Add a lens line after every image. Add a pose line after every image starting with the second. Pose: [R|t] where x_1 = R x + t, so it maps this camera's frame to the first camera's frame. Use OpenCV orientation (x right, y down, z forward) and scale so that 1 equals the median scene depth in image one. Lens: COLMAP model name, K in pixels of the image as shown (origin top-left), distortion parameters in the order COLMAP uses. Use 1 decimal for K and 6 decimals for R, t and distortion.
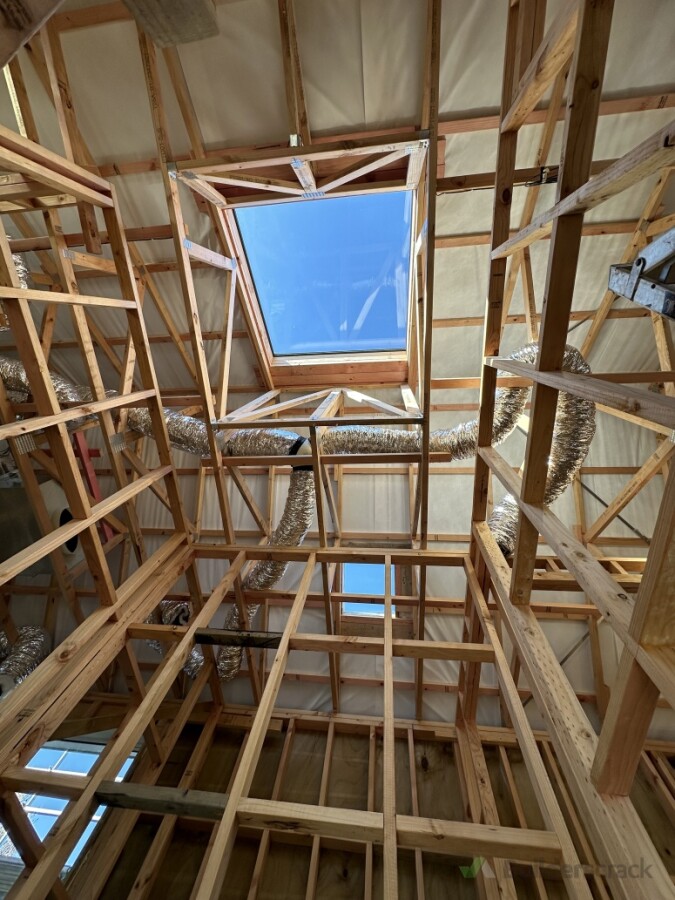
lens RADIAL K [[360.0, 0, 337.5], [0, 360.0, 450.0], [0, 0, 1]] dist [-0.000335, -0.000006]
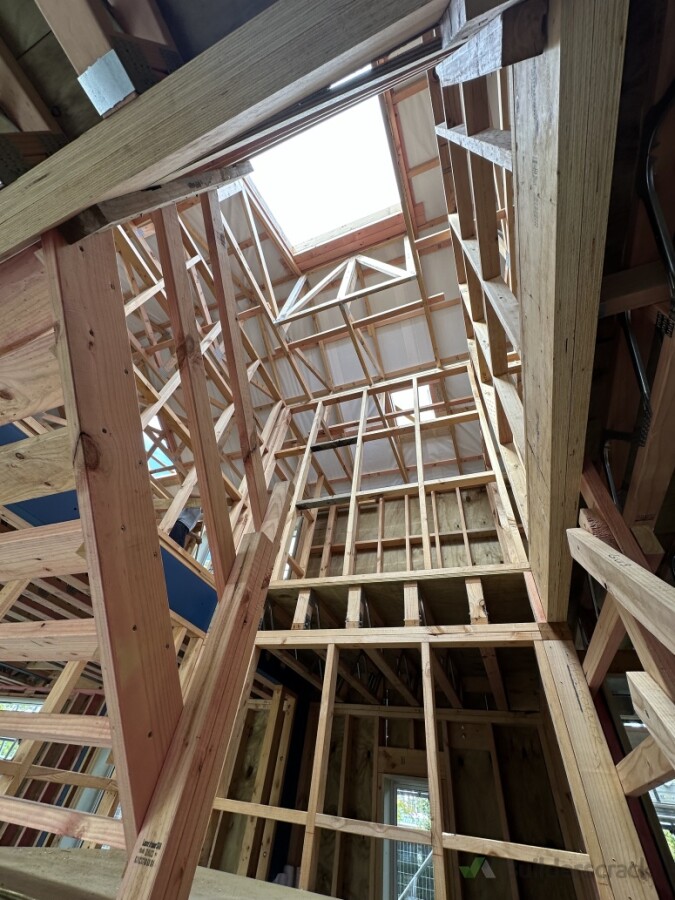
lens RADIAL K [[360.0, 0, 337.5], [0, 360.0, 450.0], [0, 0, 1]] dist [-0.000335, -0.000006]
pose [[0.952371, -0.226134, -0.204580, 0.071148], [0.287865, 0.888053, 0.358464, -0.061938], [0.100617, -0.400282, 0.910852, -0.462060]]
